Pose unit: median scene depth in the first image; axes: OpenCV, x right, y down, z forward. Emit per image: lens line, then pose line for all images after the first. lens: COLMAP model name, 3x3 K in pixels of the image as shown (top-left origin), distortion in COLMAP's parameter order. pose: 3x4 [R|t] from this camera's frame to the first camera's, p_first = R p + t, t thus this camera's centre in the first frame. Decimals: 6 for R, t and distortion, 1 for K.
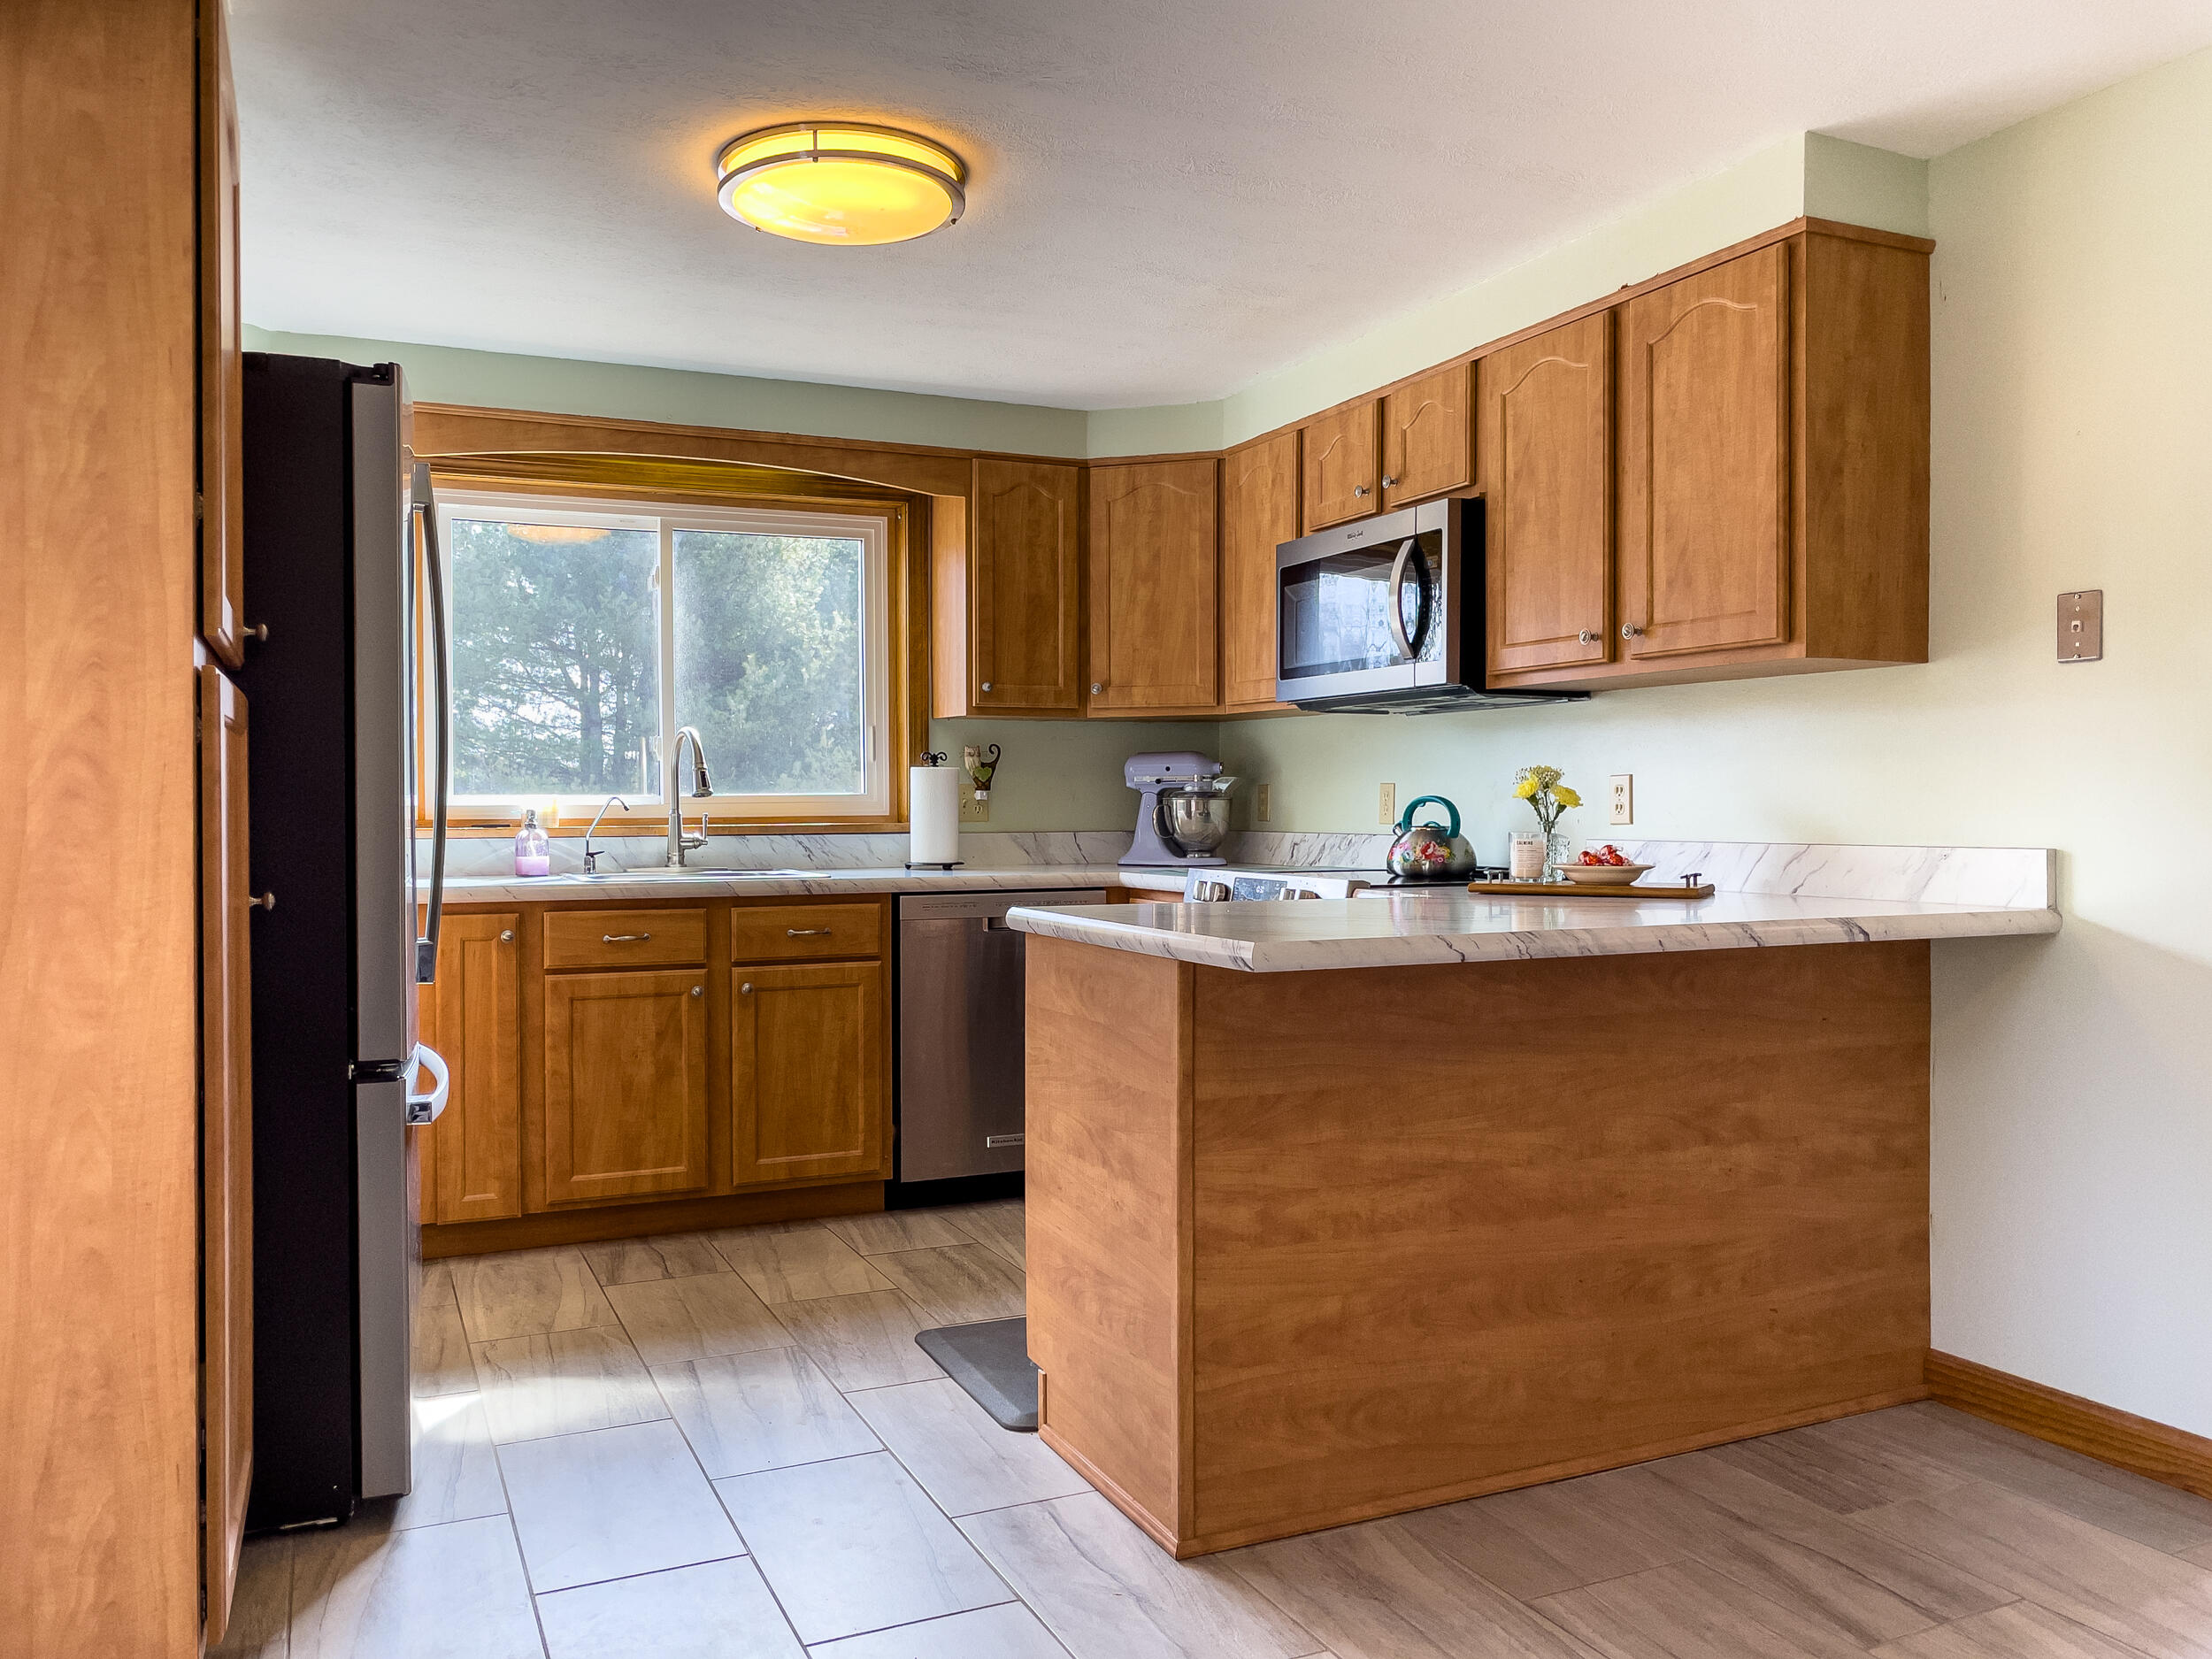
lens RADIAL K [[1697.2, 0, 1106.0], [0, 1697.2, 829.5], [0, 0, 1]] dist [-0.000846, -0.000369]
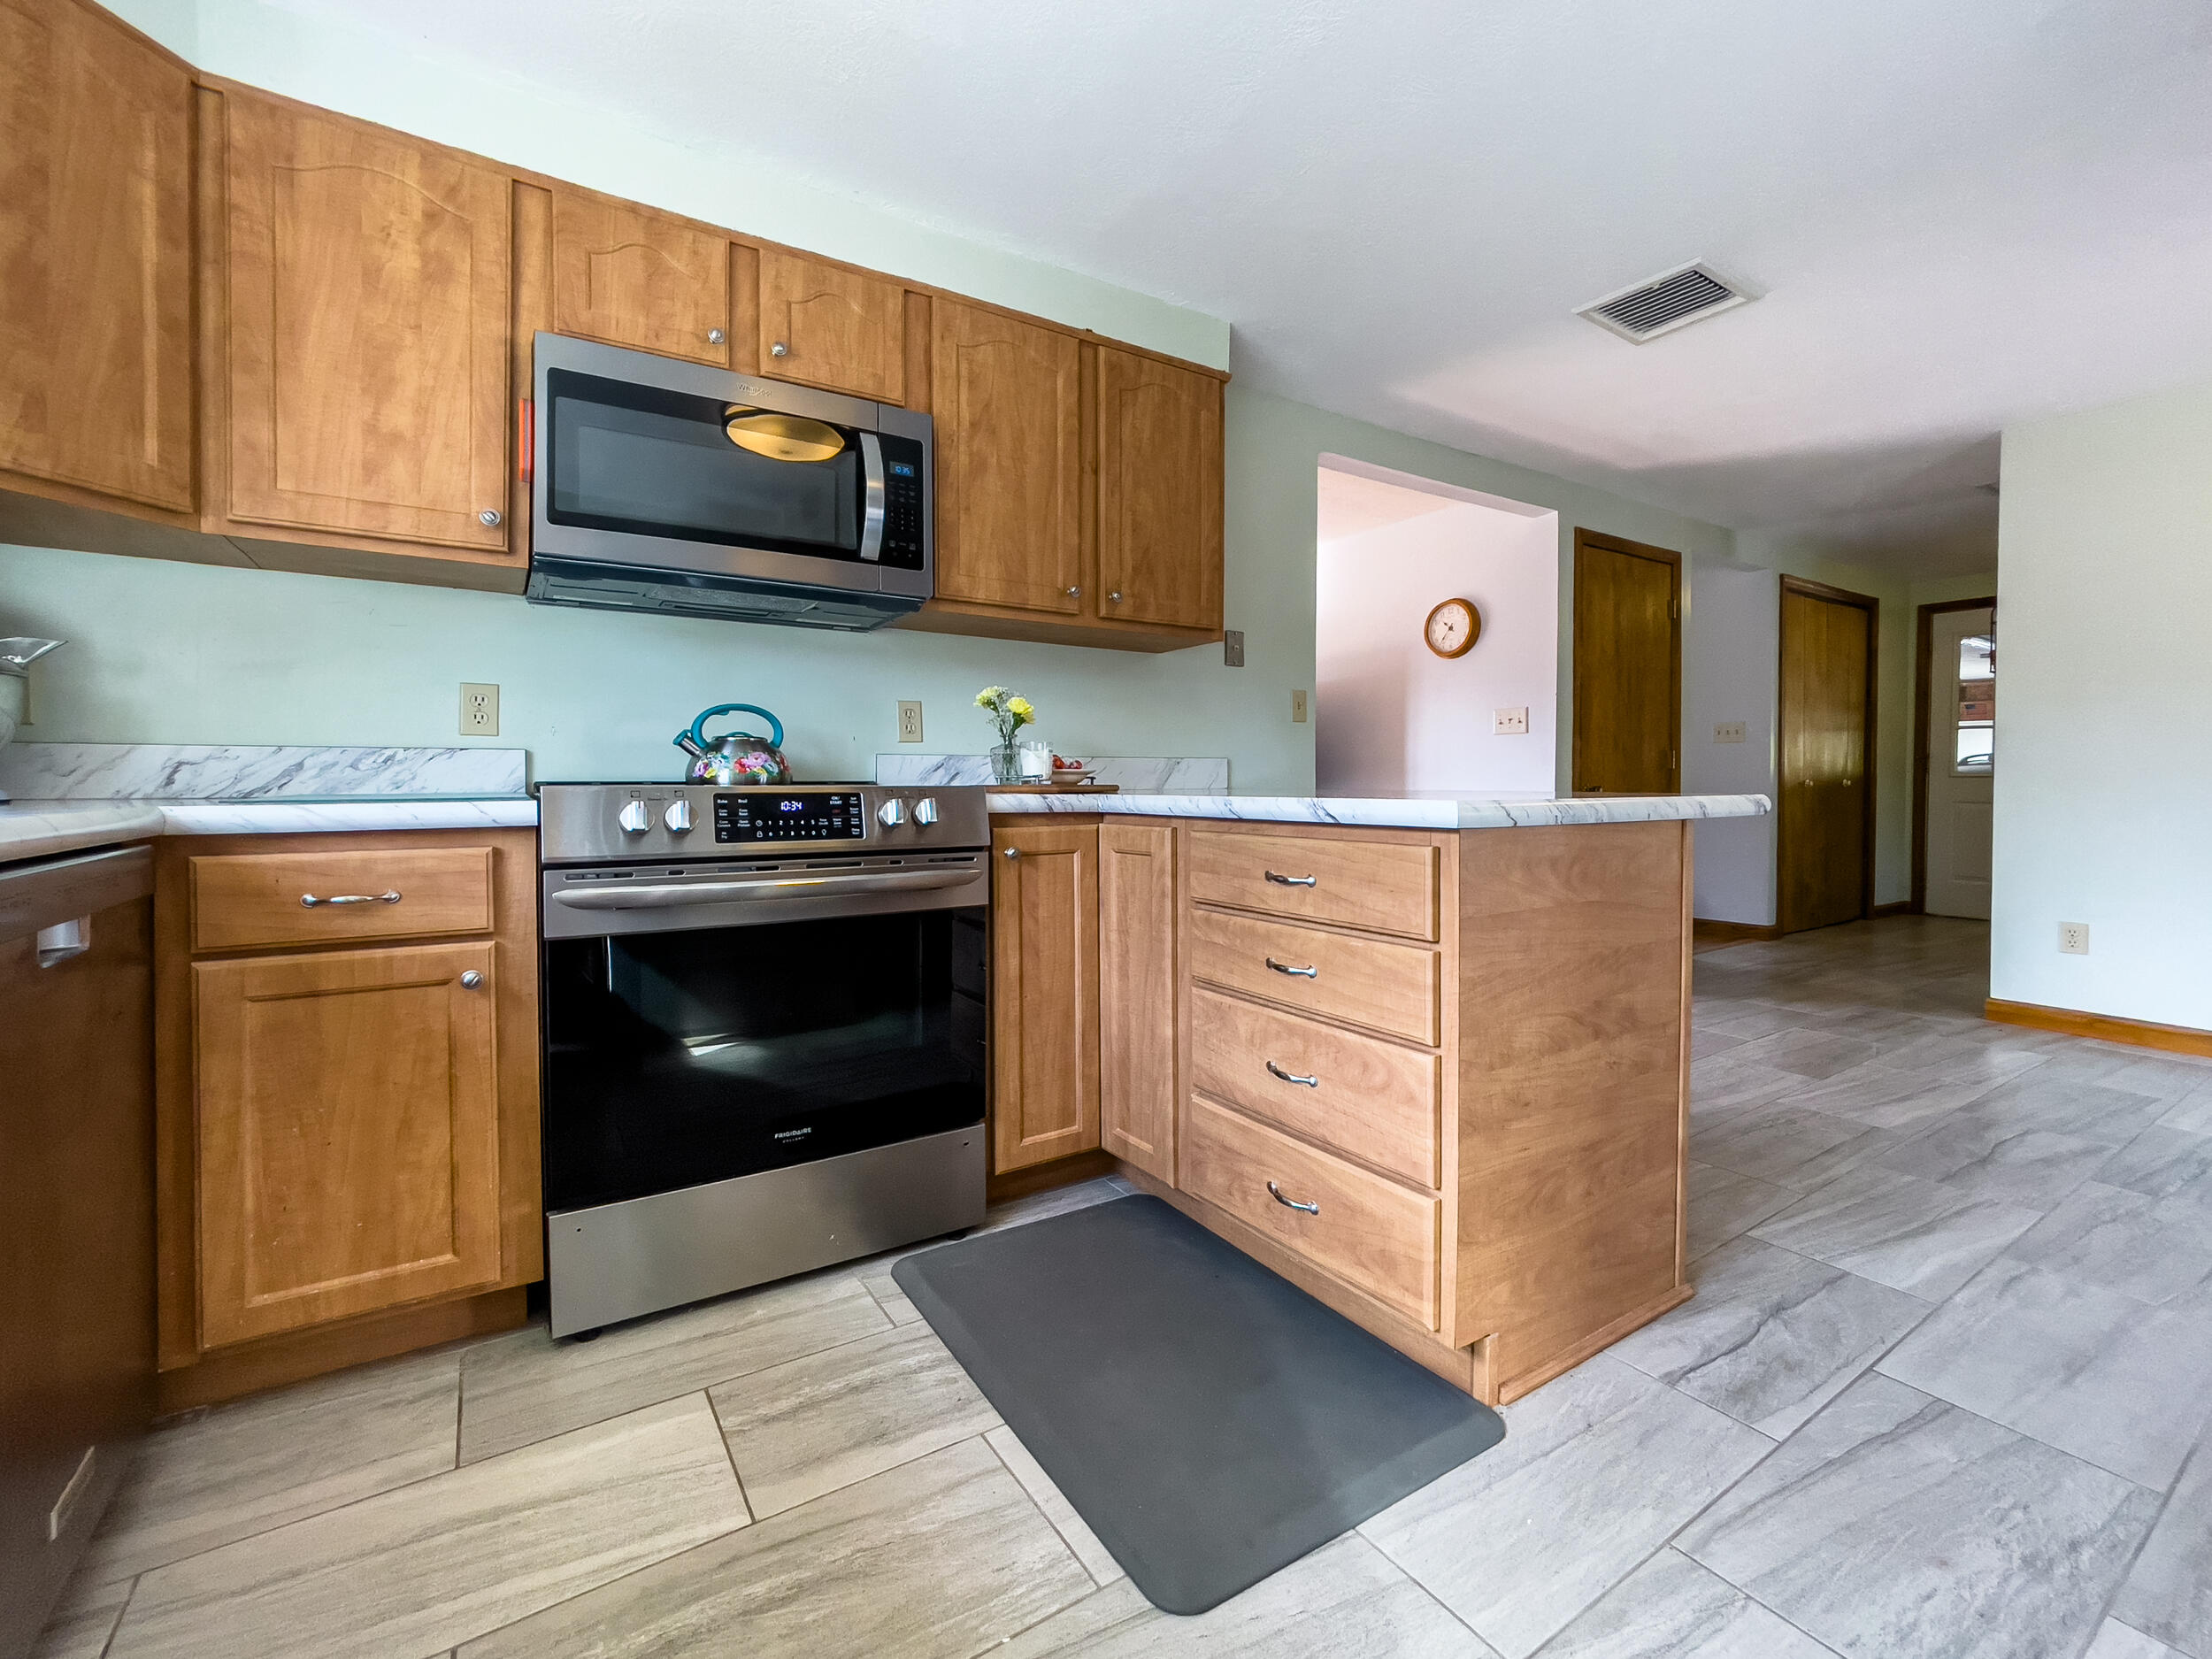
lens RADIAL K [[947.6, 0, 1102.1], [0, 947.6, 783.4], [0, 0, 1]] dist [-0.002410, 0.000041]
pose [[-0.135809, 0.006036, 0.990717, -0.367395], [0.015392, 0.999874, -0.003982, 0.029981], [-0.990615, 0.014708, -0.135885, 0.947680]]
